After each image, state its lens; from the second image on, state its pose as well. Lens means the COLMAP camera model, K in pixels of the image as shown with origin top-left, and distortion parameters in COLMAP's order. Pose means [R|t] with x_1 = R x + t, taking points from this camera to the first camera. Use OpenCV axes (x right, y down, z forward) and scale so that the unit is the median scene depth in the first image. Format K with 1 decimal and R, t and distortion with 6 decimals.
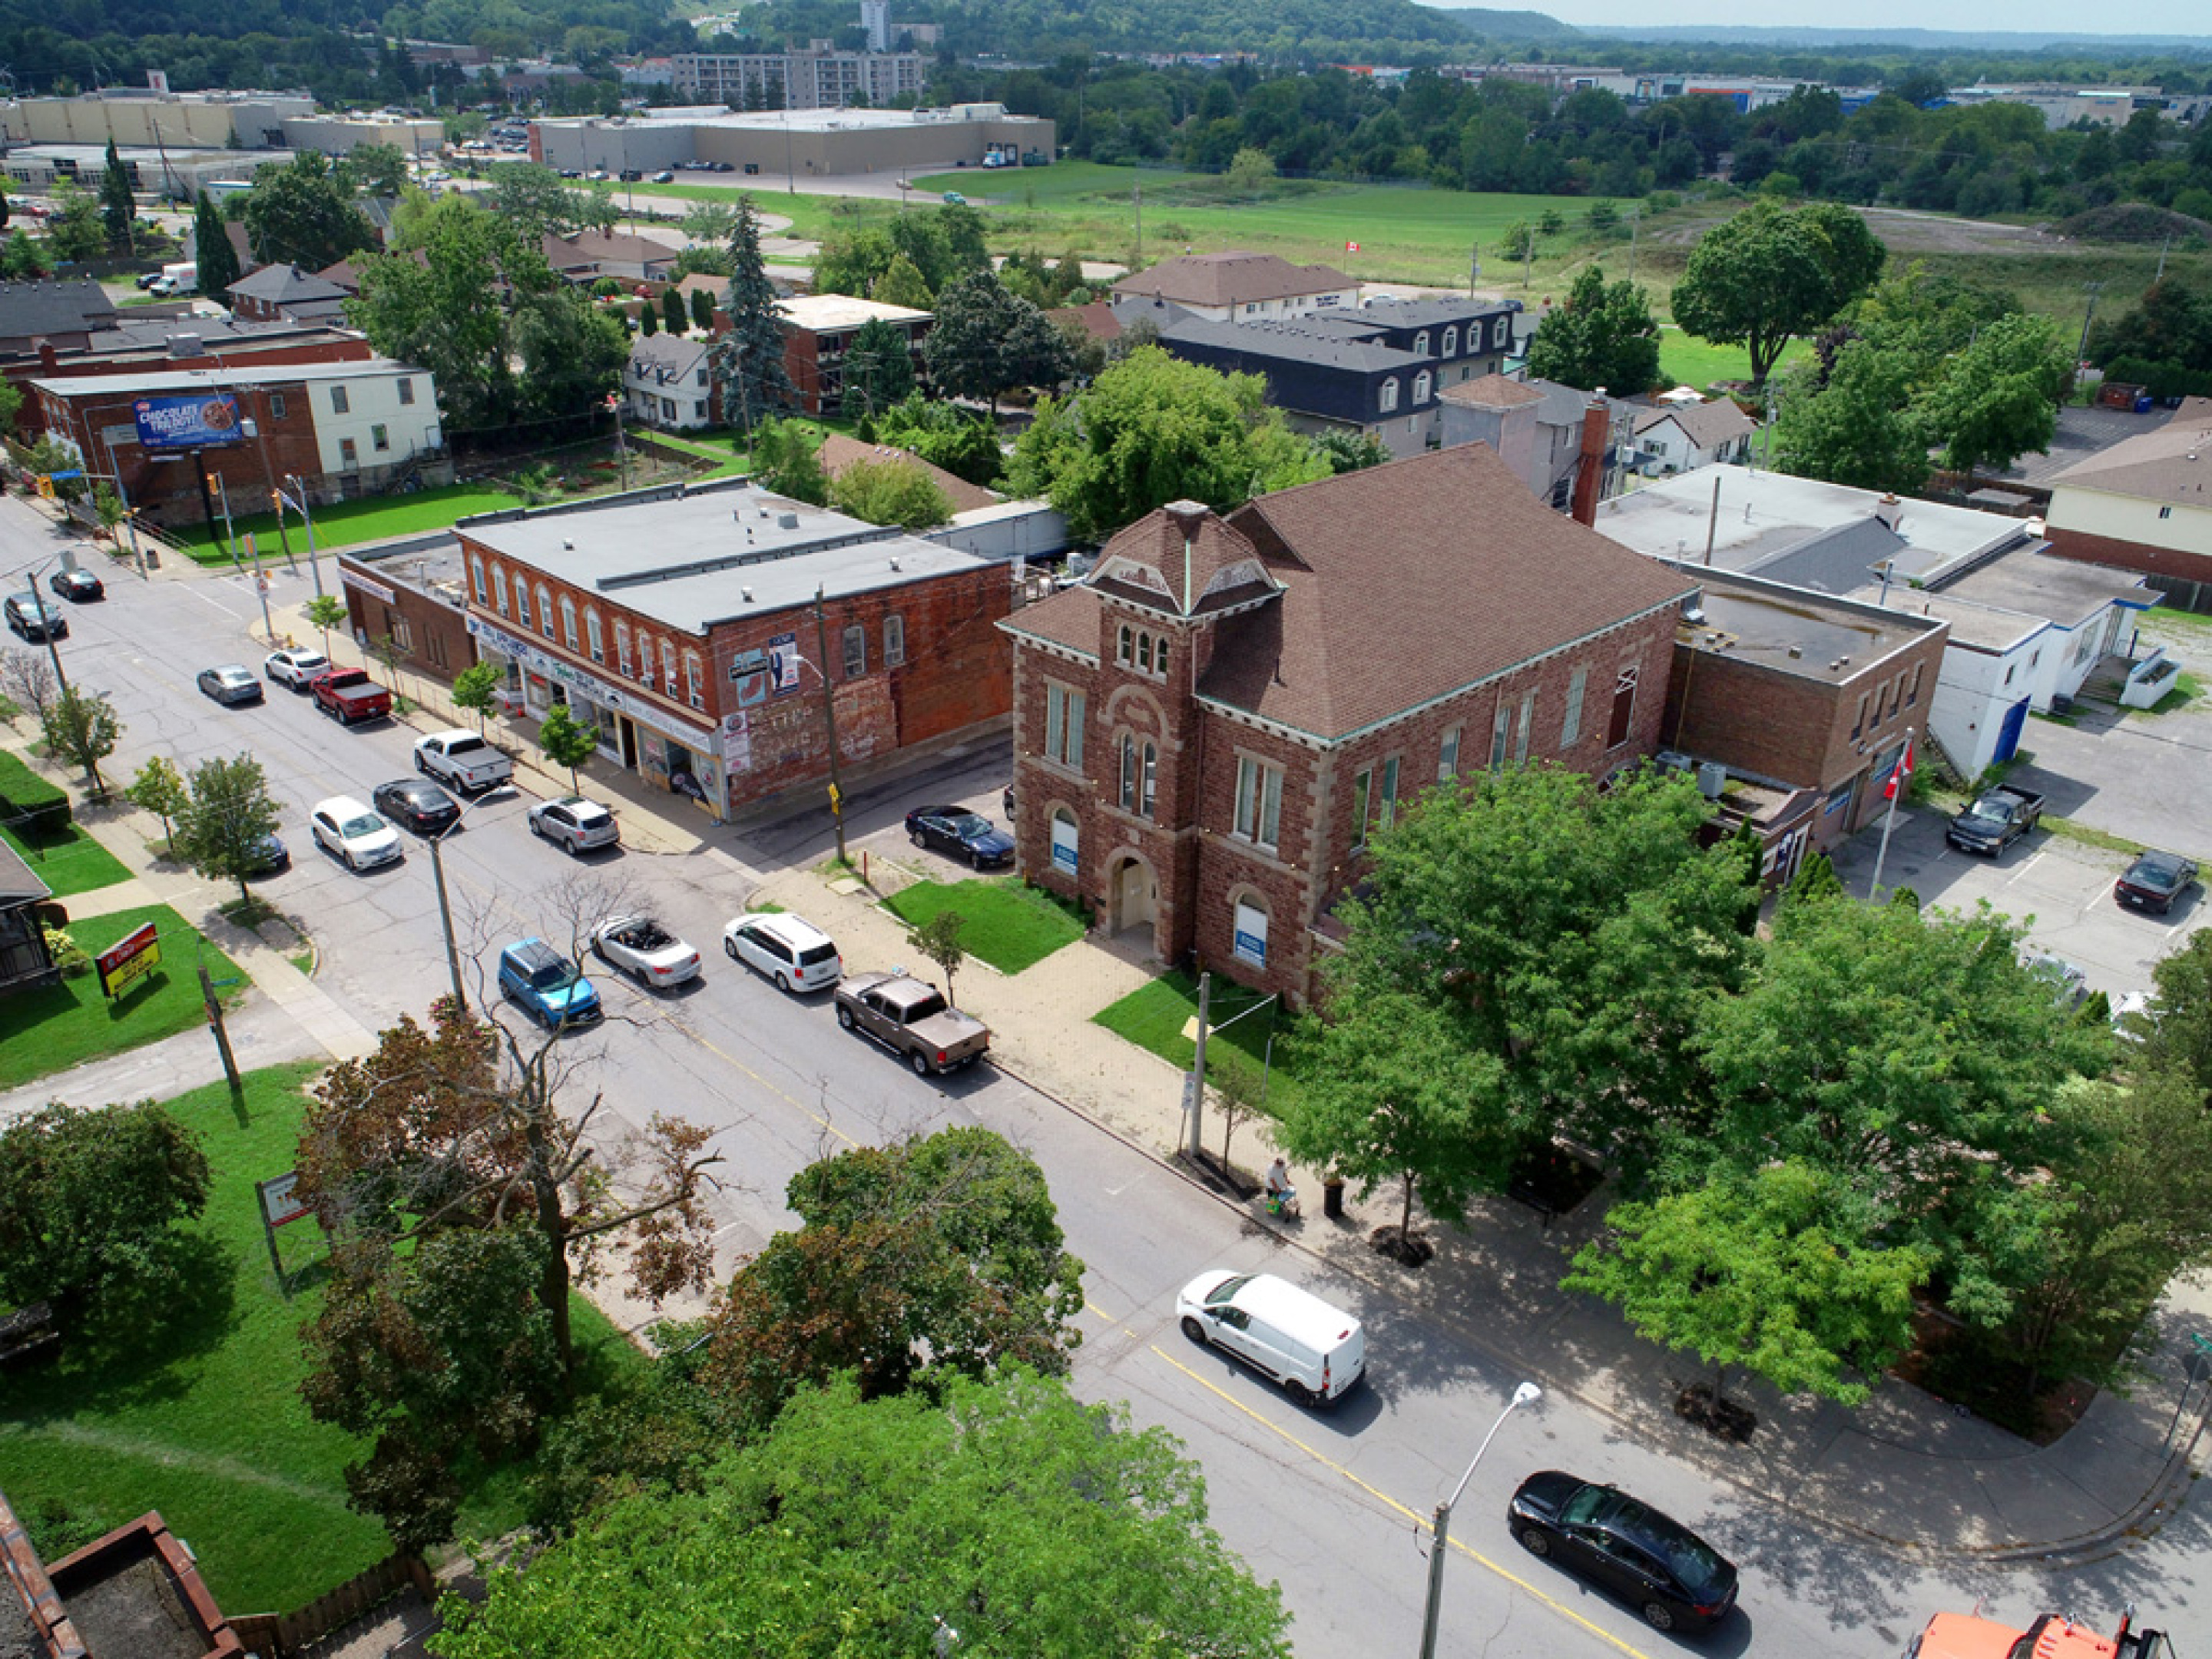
lens RADIAL K [[1682.1, 0, 1112.5], [0, 1682.1, 830.3], [0, 0, 1]] dist [-0.003115, 0.002762]
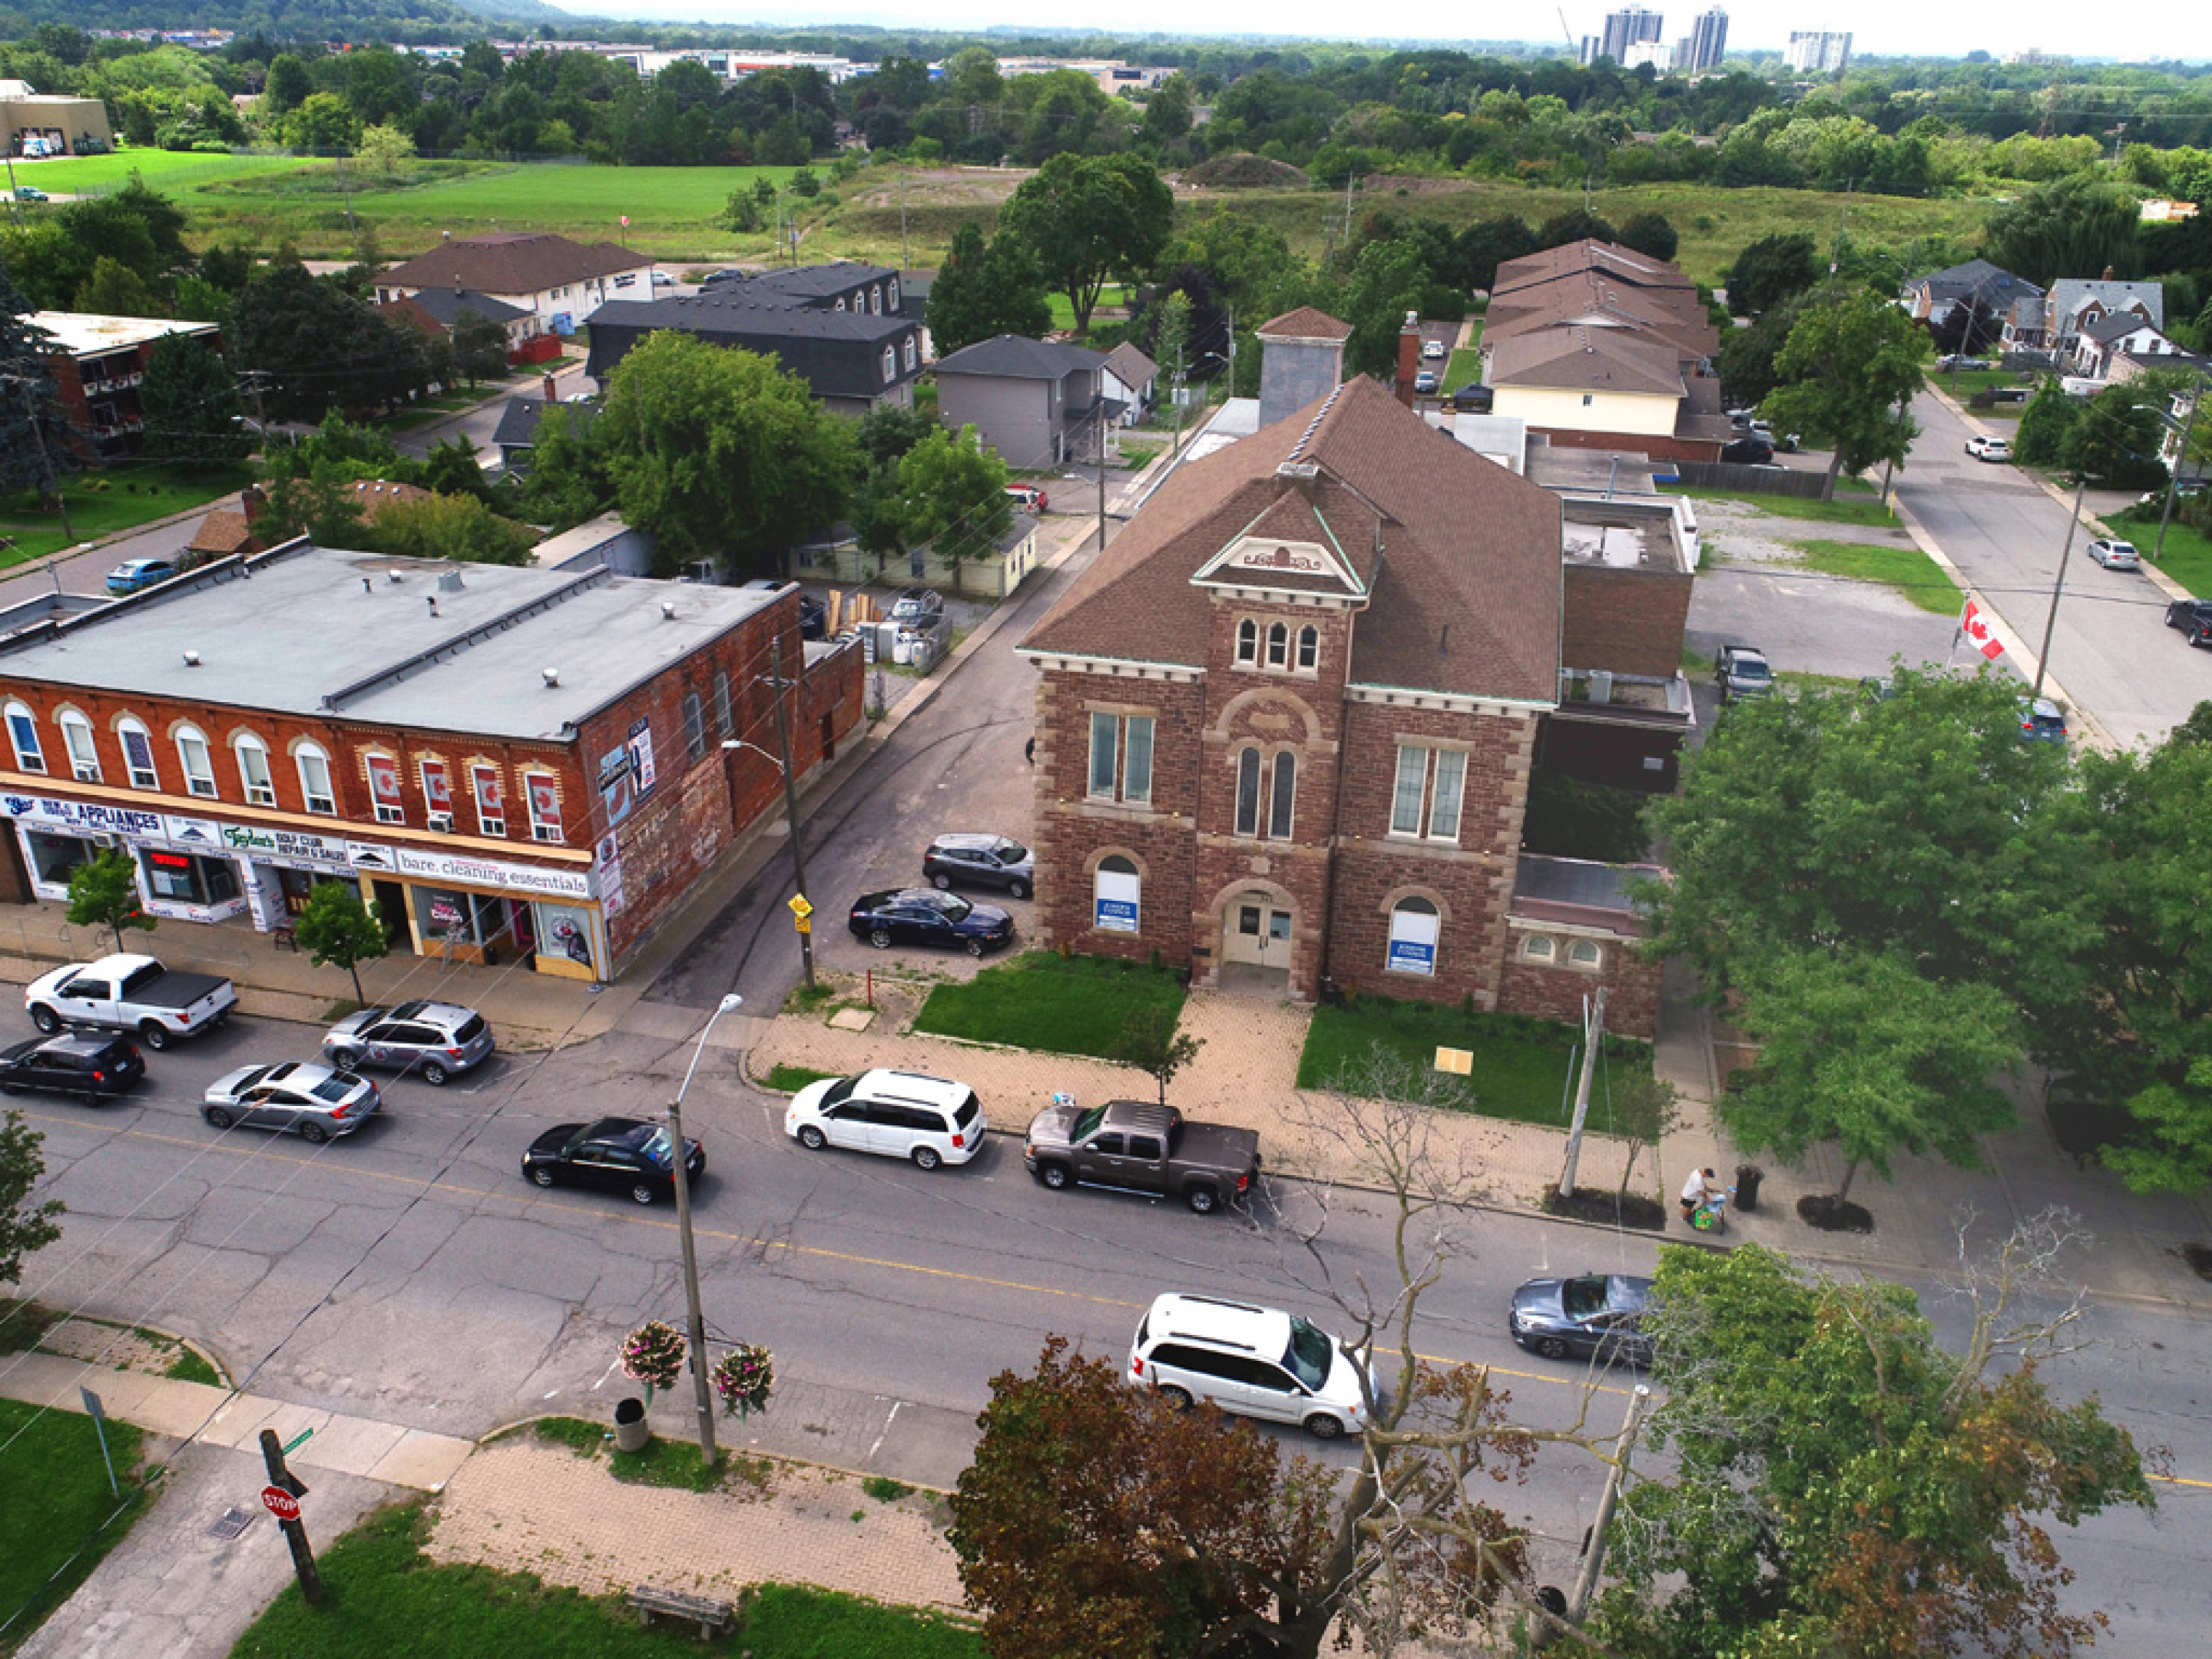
lens RADIAL K [[1682.1, 0, 1103.1], [0, 1682.1, 829.8], [0, 0, 1]] dist [-0.003115, 0.002762]
pose [[0.856019, -0.219495, 0.468031, -0.383680], [0.215731, 0.974455, 0.062428, -0.071655], [-0.469778, 0.047529, 0.881504, 0.246196]]
